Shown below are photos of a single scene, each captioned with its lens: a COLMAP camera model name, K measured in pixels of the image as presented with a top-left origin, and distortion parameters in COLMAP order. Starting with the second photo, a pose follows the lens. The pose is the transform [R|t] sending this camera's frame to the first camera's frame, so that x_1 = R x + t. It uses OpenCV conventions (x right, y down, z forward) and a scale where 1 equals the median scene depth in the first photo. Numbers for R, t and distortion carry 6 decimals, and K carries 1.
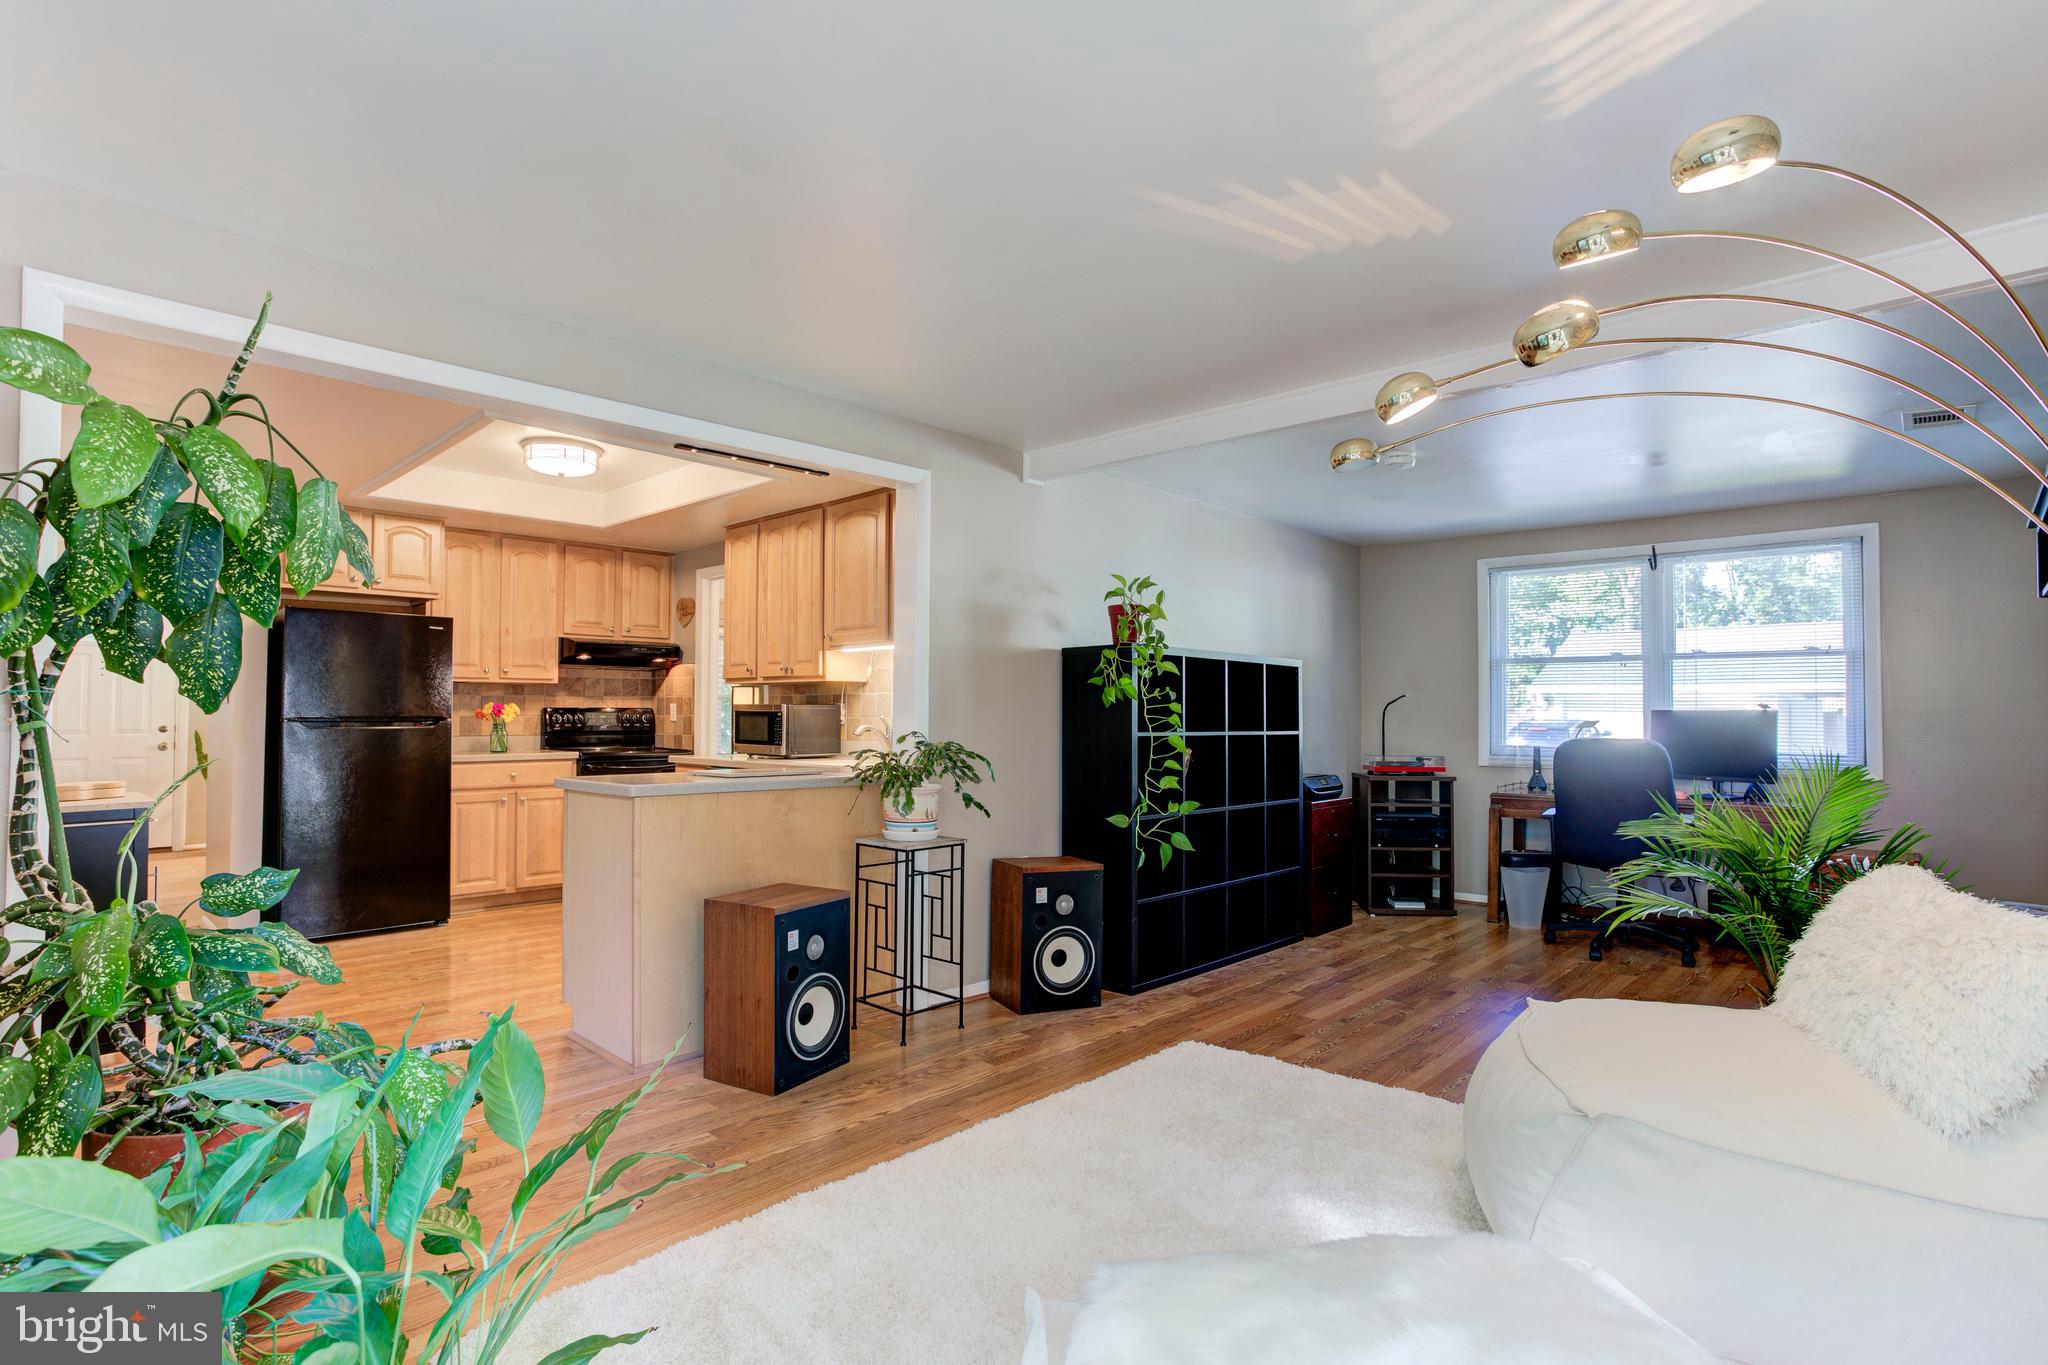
lens RADIAL K [[997.4, 0, 996.5], [0, 997.4, 689.9], [0, 0, 1]] dist [-0.063397, 0.042470]
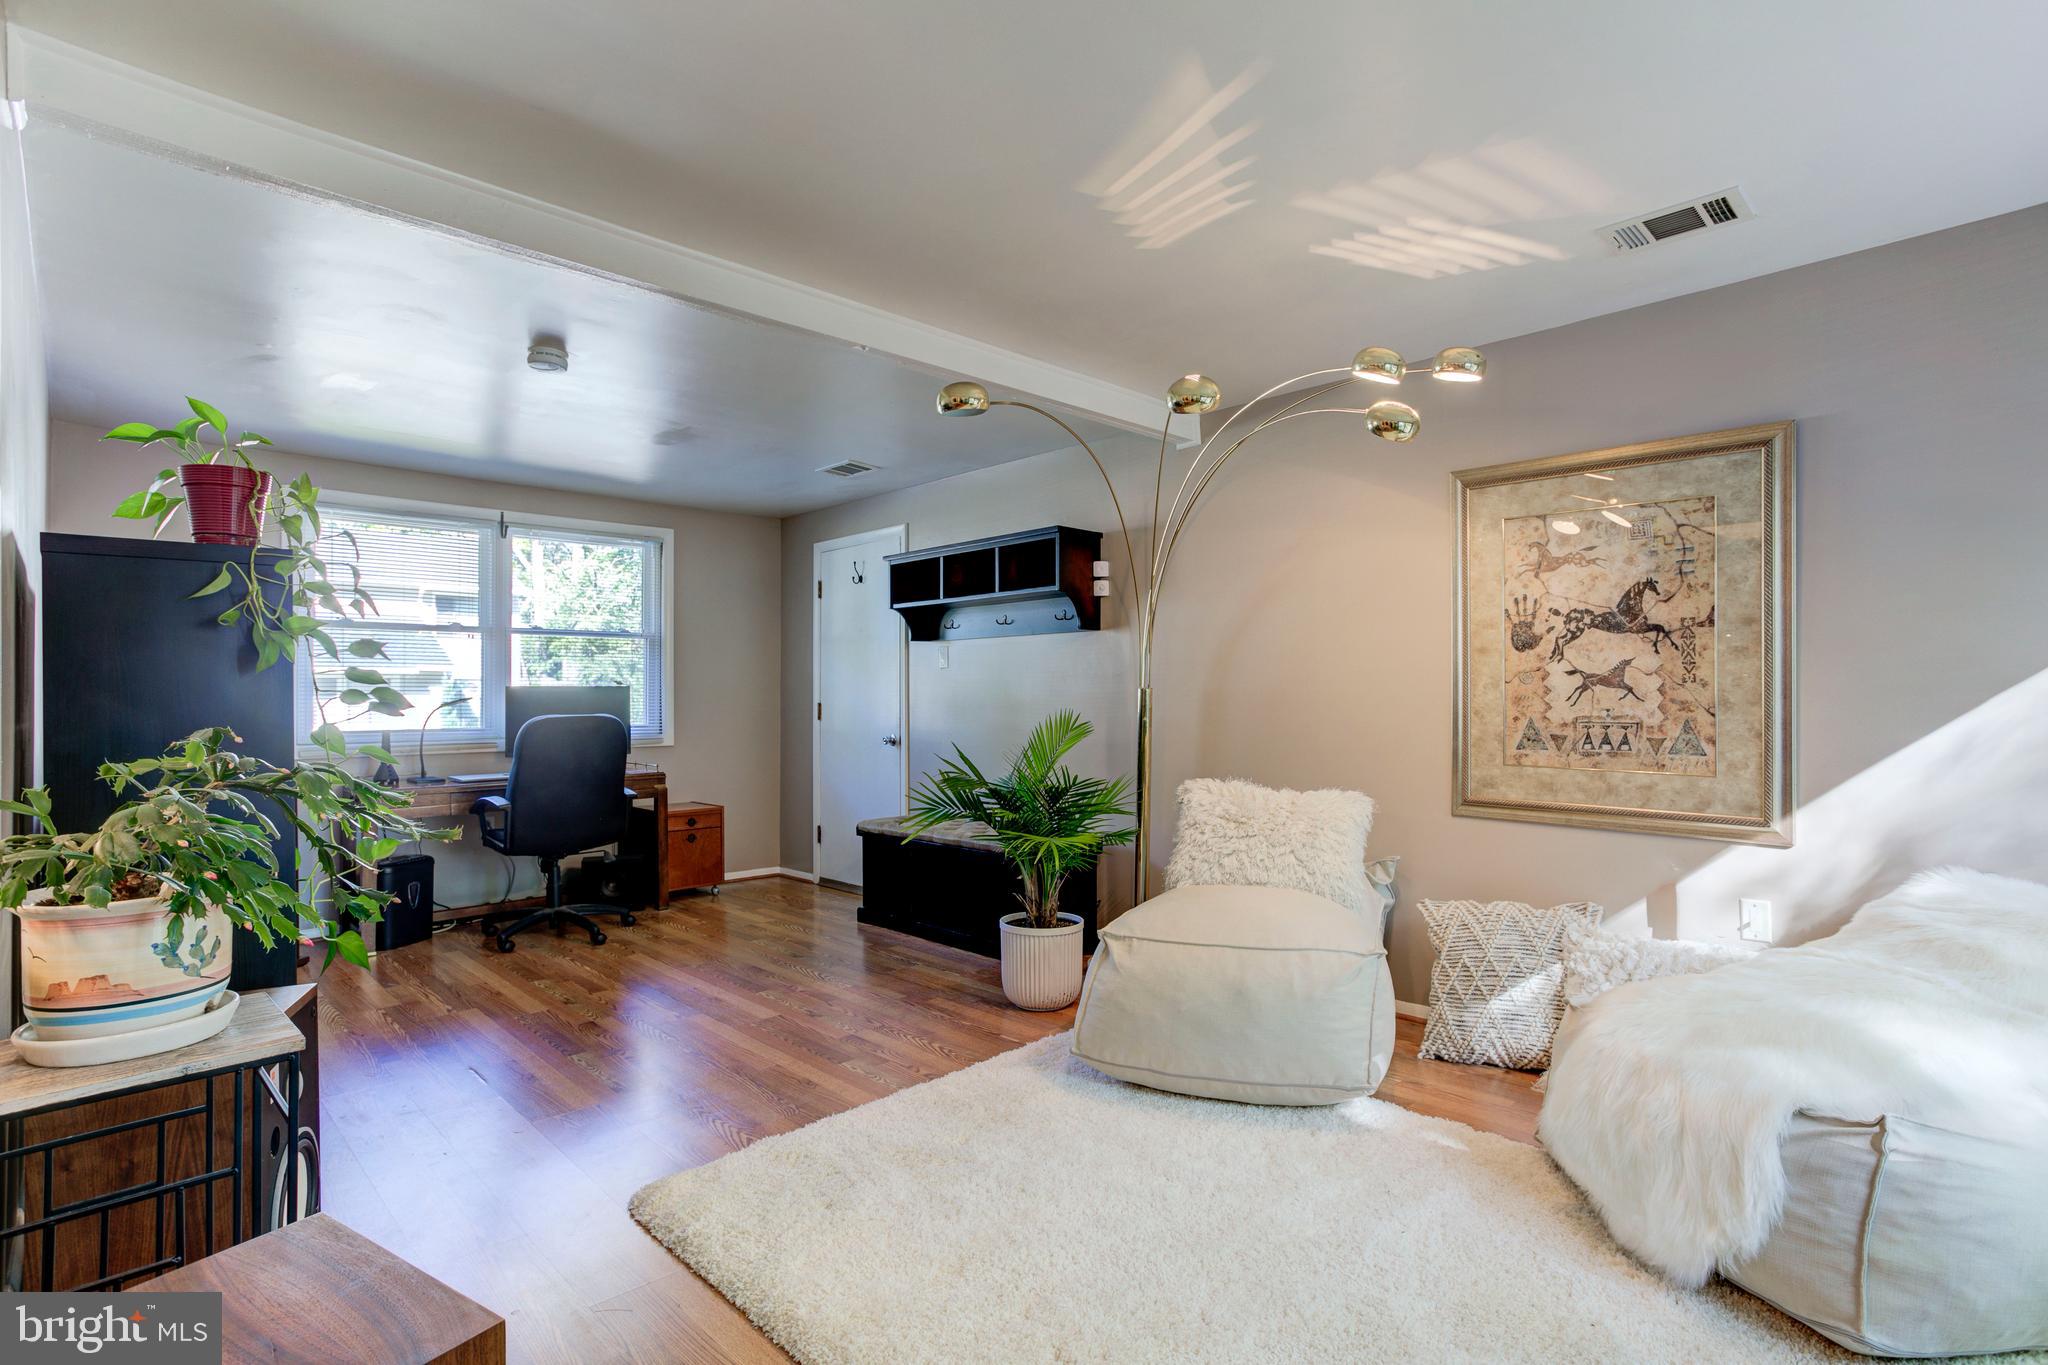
lens RADIAL K [[1015.7, 0, 1046.9], [0, 1015.7, 683.1], [0, 0, 1]] dist [-0.056060, 0.042024]
pose [[0.007239, 0.007777, 0.999944, -0.285654], [-0.018216, 0.999805, -0.007644, 0.015016], [-0.999808, -0.018160, 0.007379, 0.457989]]
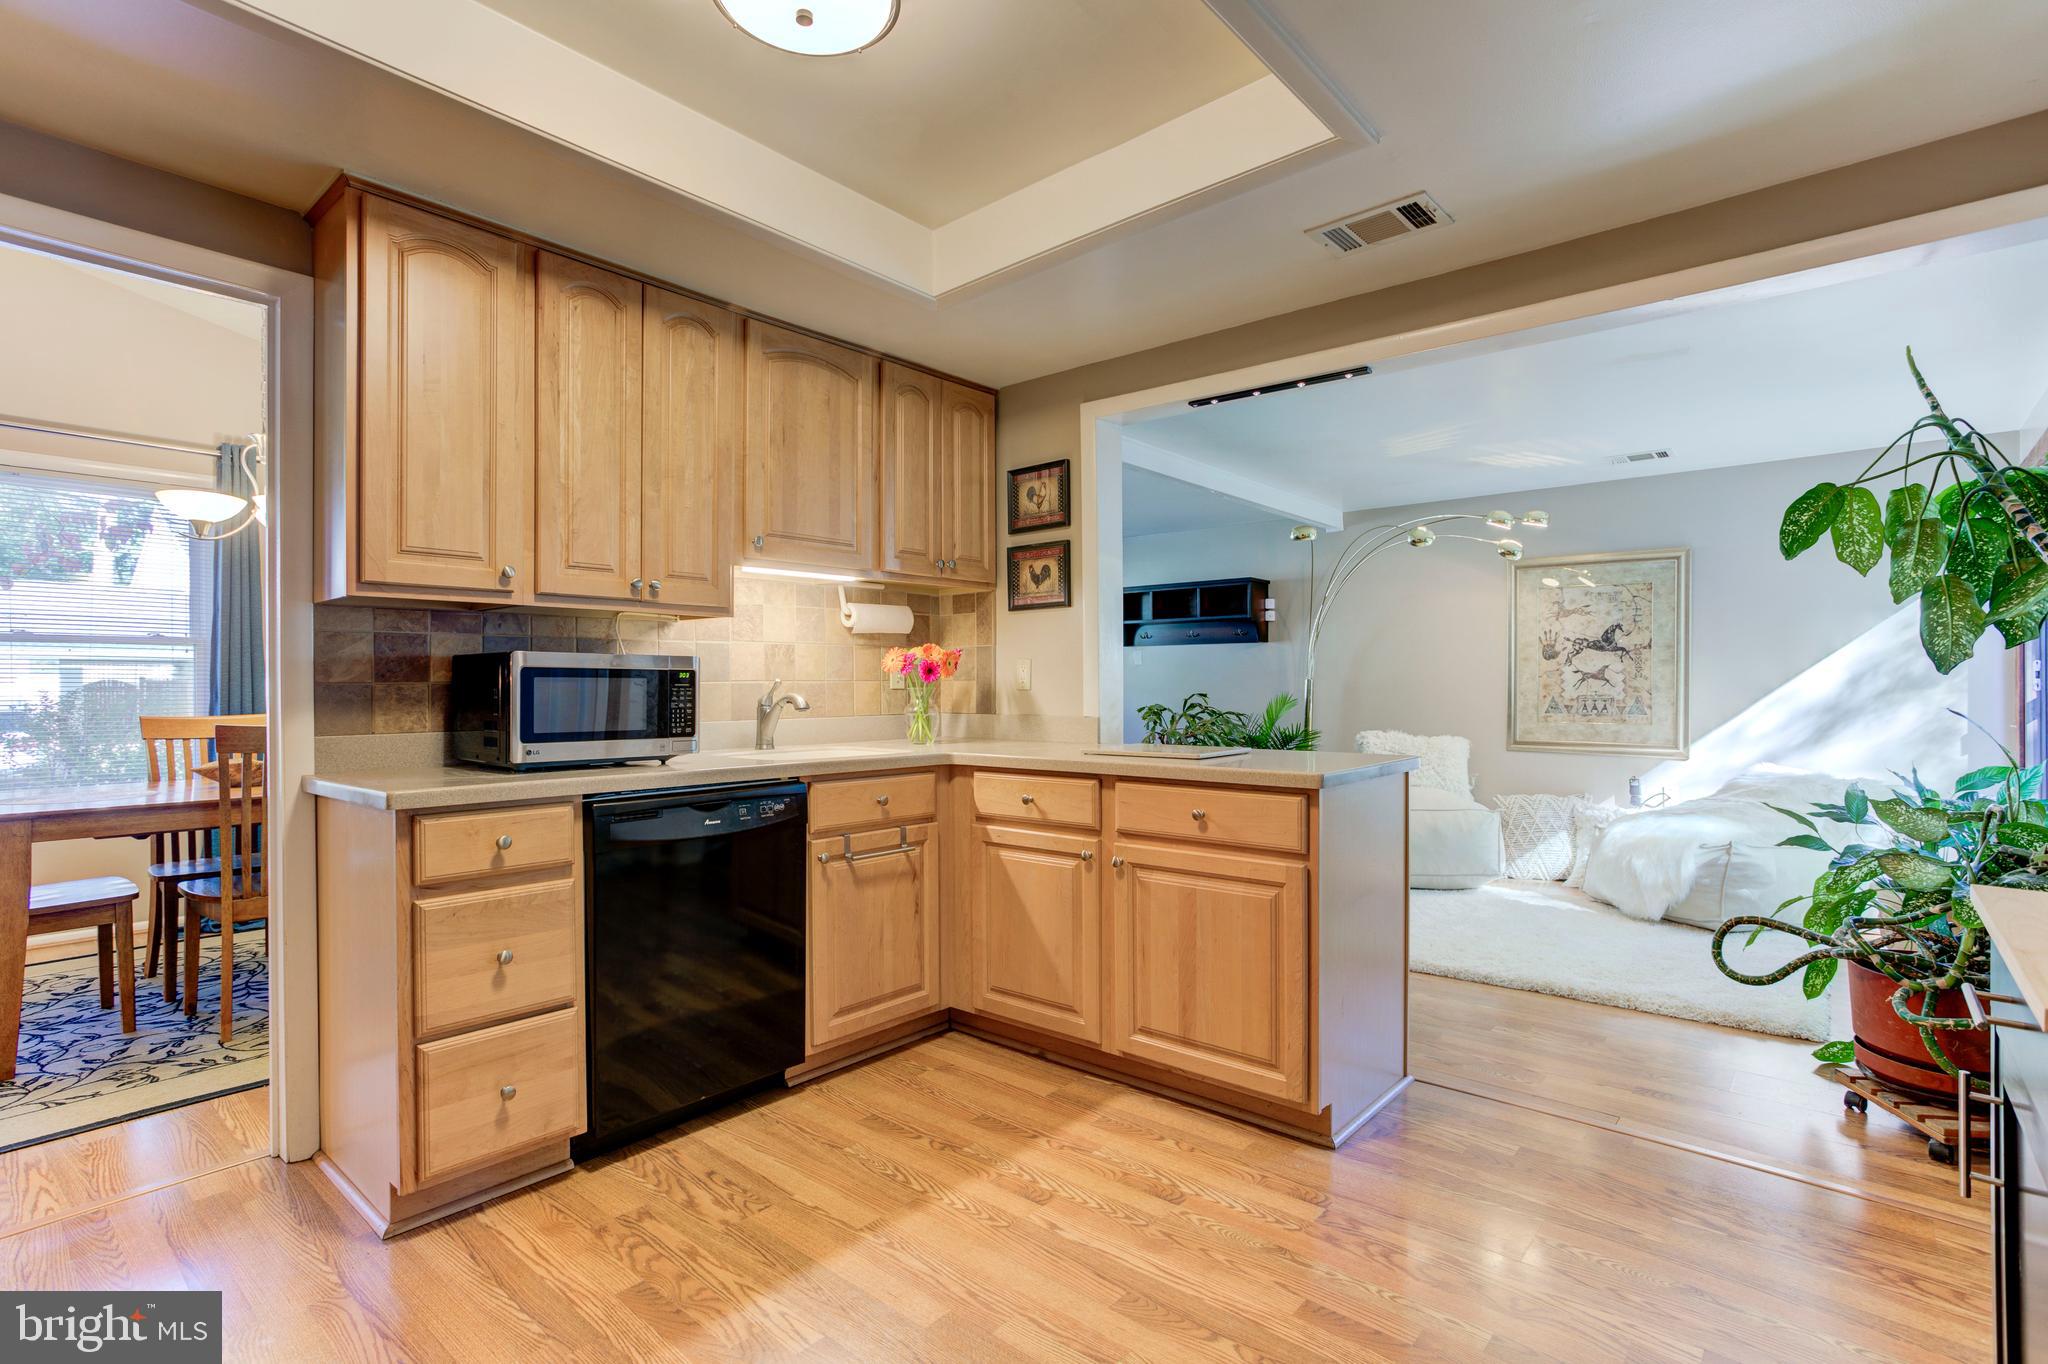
lens RADIAL K [[1002.7, 0, 1026.6], [0, 1002.7, 682.7], [0, 0, 1]] dist [-0.057950, 0.038364]
pose [[-0.075680, -0.001270, 0.997131, -0.707726], [-0.021038, 0.999779, -0.000324, 0.023250], [-0.996910, -0.021002, -0.075690, 0.817379]]
